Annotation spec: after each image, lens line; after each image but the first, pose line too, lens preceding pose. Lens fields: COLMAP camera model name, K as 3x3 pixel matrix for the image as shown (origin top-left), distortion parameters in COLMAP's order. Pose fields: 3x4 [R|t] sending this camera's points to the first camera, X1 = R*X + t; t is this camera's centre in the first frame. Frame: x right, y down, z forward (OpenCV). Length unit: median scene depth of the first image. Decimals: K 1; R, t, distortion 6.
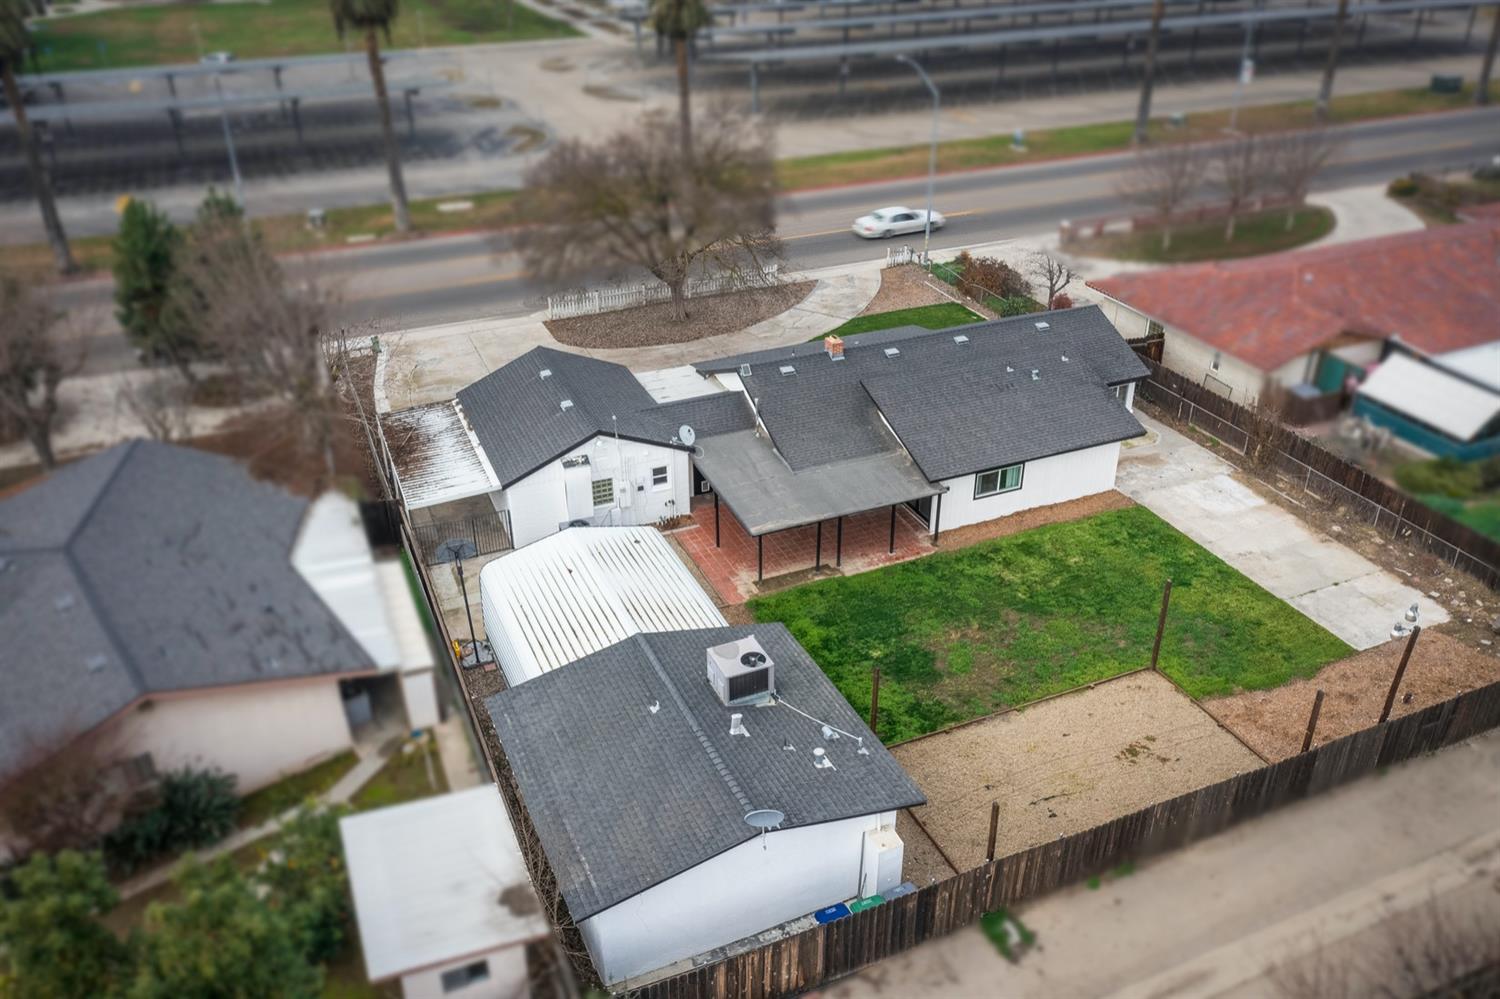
lens RADIAL K [[1190.8, 0, 752.8], [0, 1190.8, 498.3], [0, 0, 1]] dist [-0.009786, -0.004111]
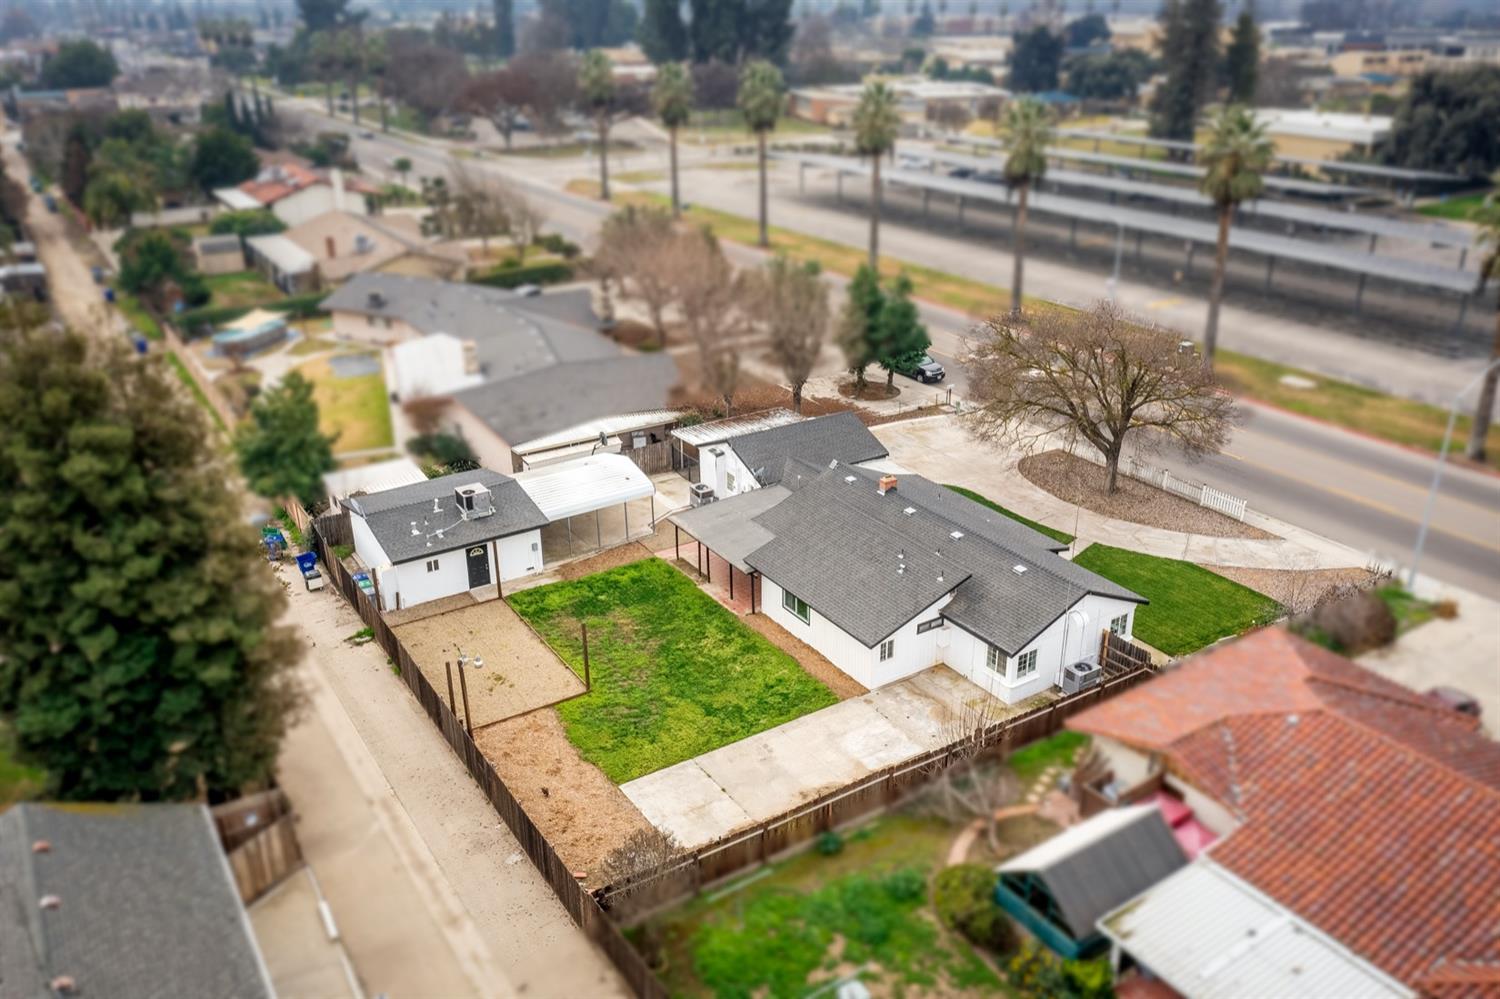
lens RADIAL K [[1190.8, 0, 752.8], [0, 1190.8, 498.3], [0, 0, 1]] dist [-0.009786, -0.004111]
pose [[0.164271, 0.399193, -0.902031, 1.342367], [-0.476860, 0.832636, 0.281640, -0.457153], [0.863493, 0.383877, 0.327137, 0.561502]]
